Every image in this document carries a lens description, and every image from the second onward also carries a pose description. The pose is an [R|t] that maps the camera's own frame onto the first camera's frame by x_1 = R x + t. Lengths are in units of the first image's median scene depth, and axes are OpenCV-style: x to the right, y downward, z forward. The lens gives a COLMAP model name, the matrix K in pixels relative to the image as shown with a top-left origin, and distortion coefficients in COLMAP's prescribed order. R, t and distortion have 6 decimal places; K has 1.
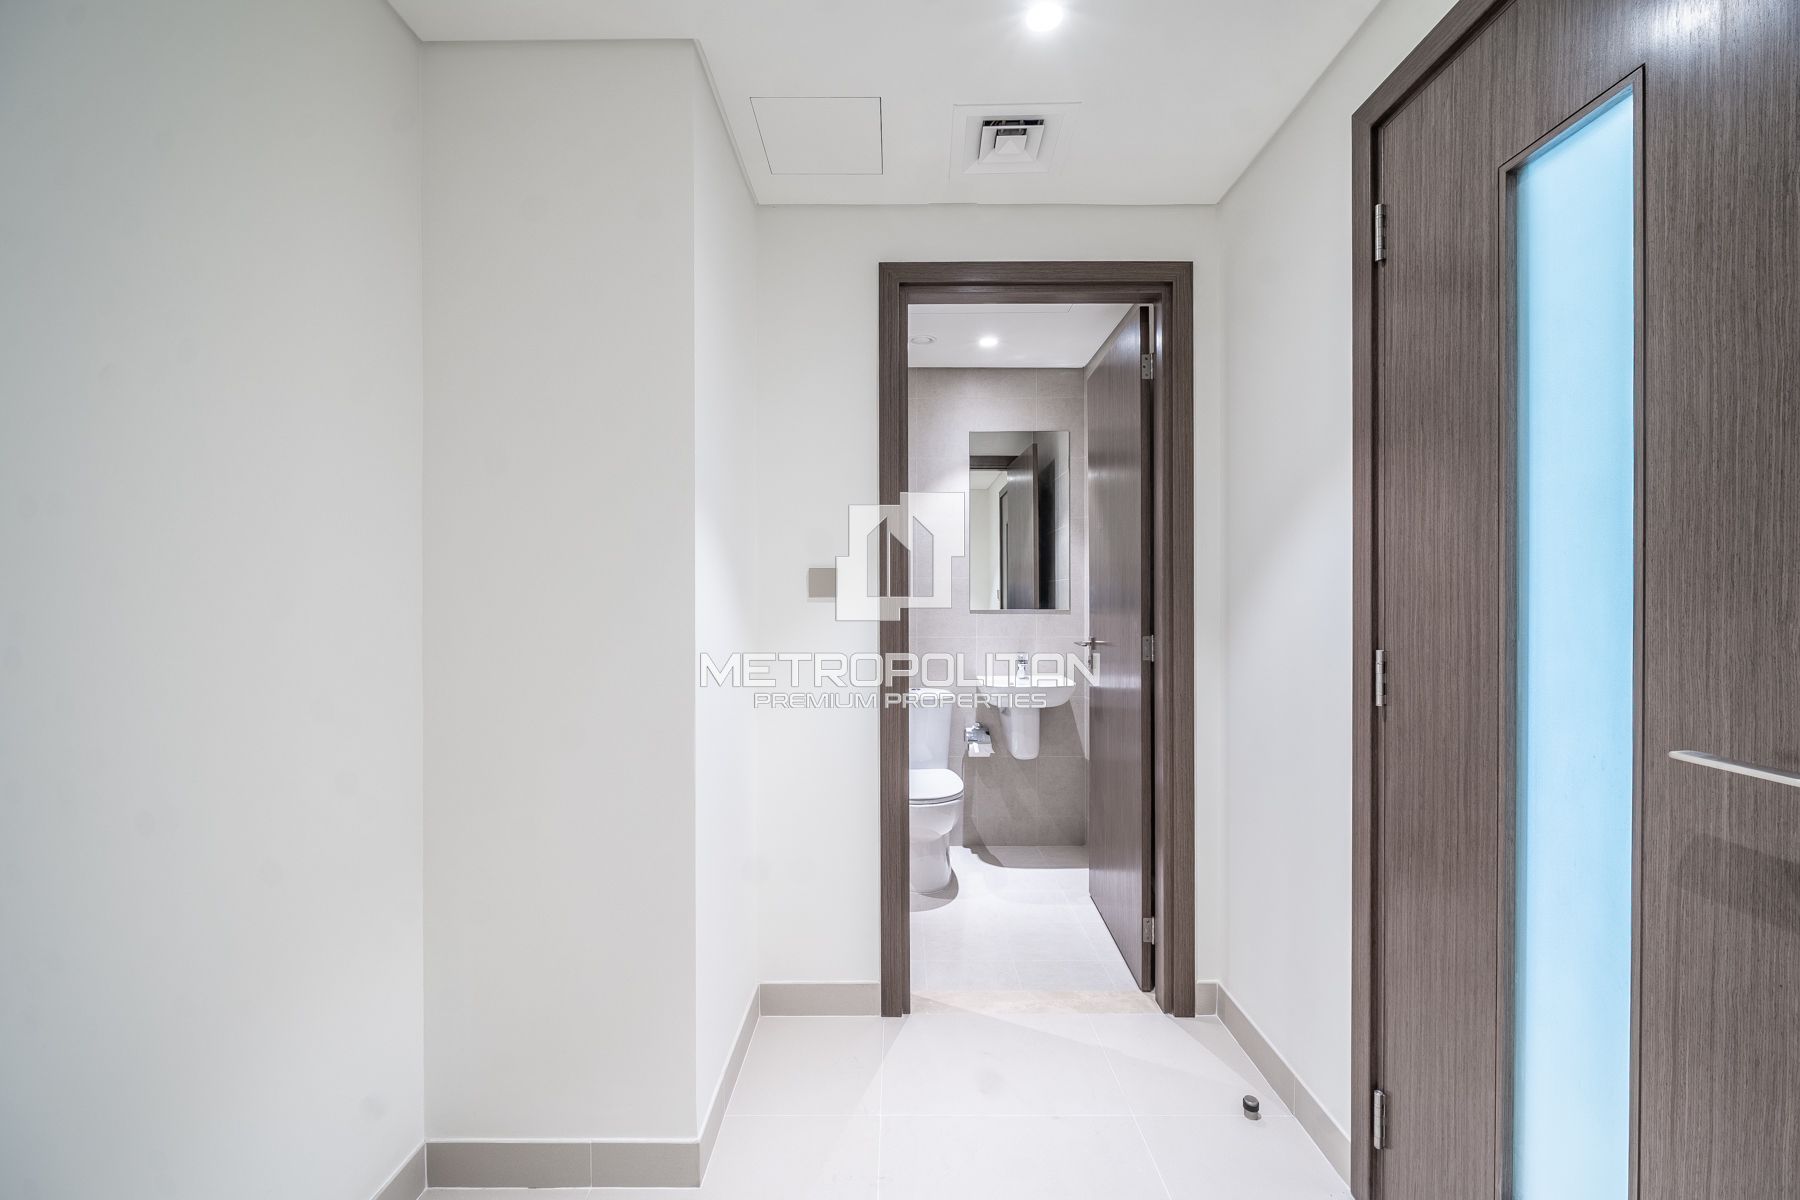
lens RADIAL K [[732.0, 0, 895.4], [0, 732.0, 604.9], [0, 0, 1]] dist [-0.014321, -0.001055]
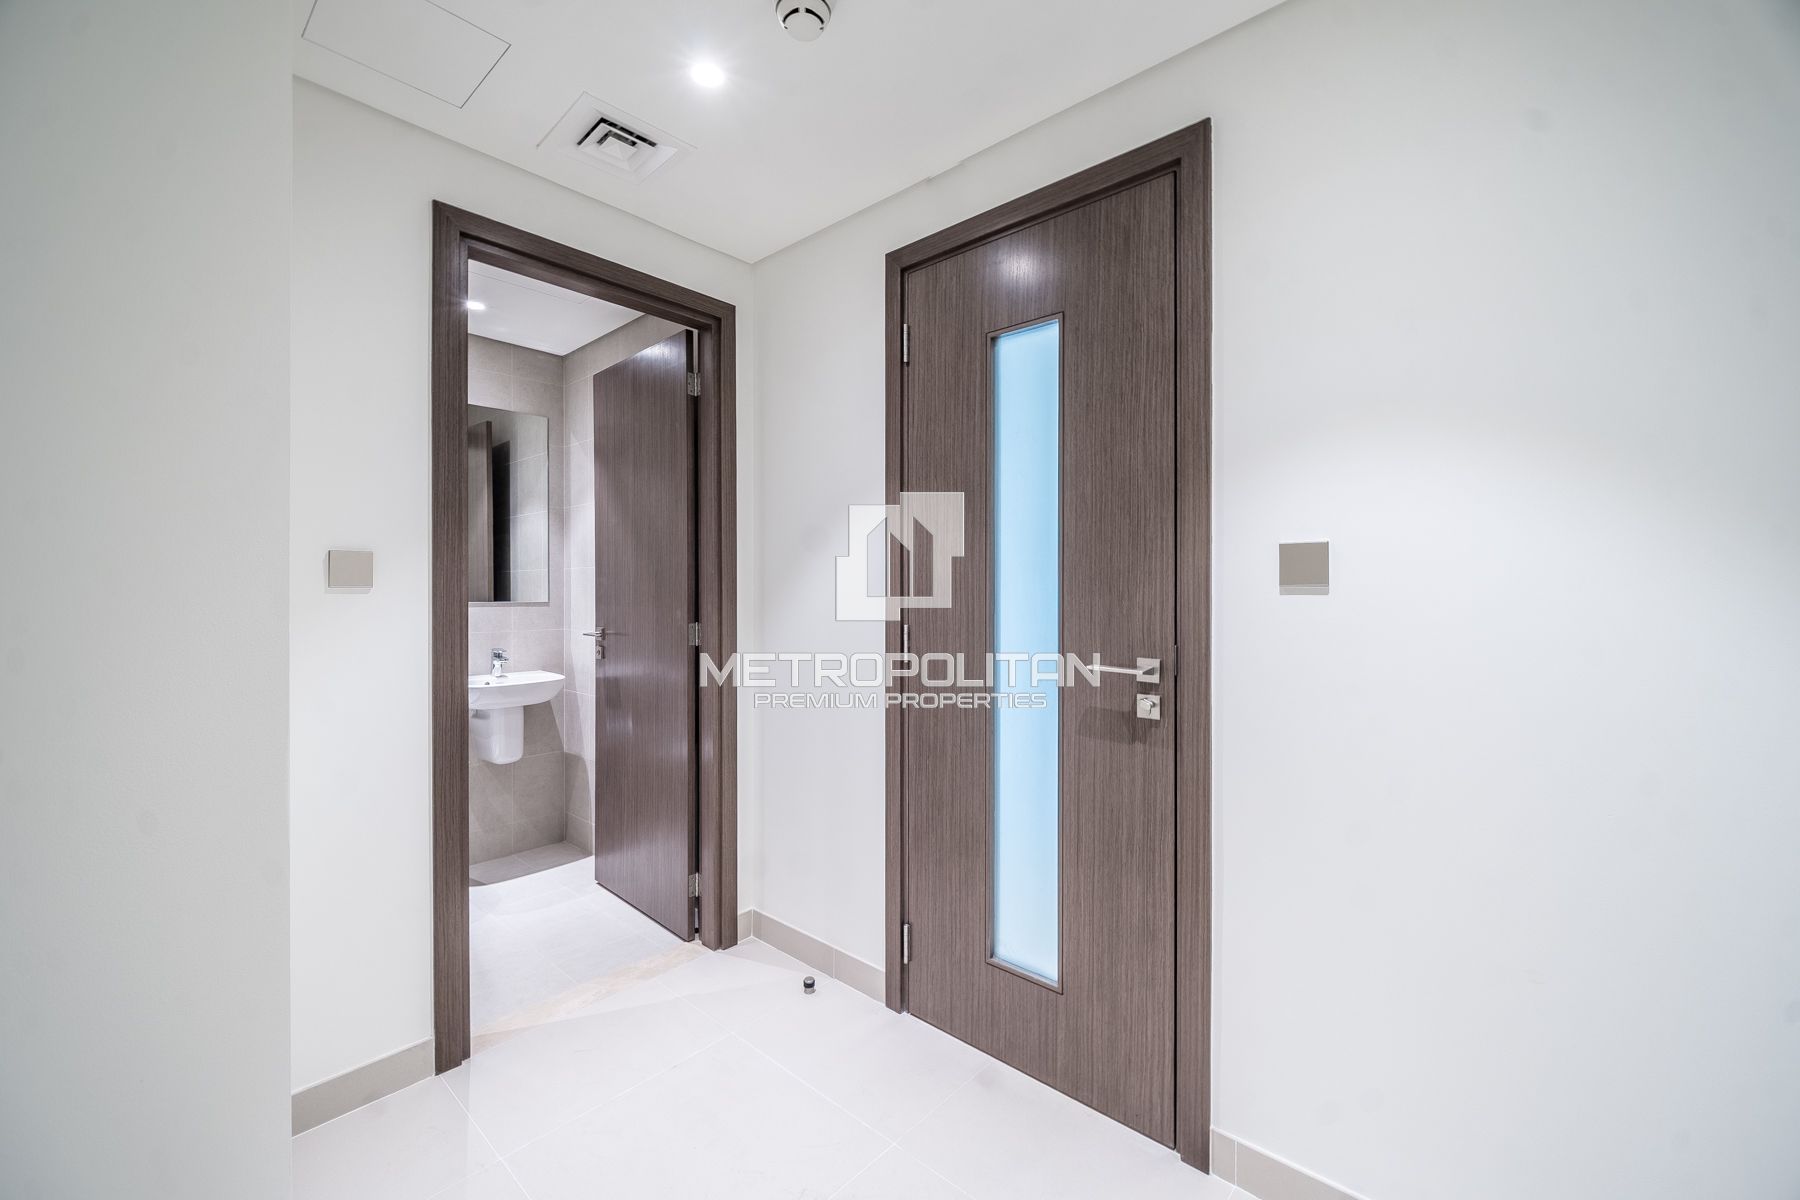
lens RADIAL K [[732.0, 0, 898.8], [0, 732.0, 595.6], [0, 0, 1]] dist [-0.014321, -0.001055]
pose [[0.648641, -0.004465, 0.761082, -0.434466], [0.006194, 0.999981, 0.000588, 0.001524], [-0.761070, 0.004333, 0.648656, 0.039100]]
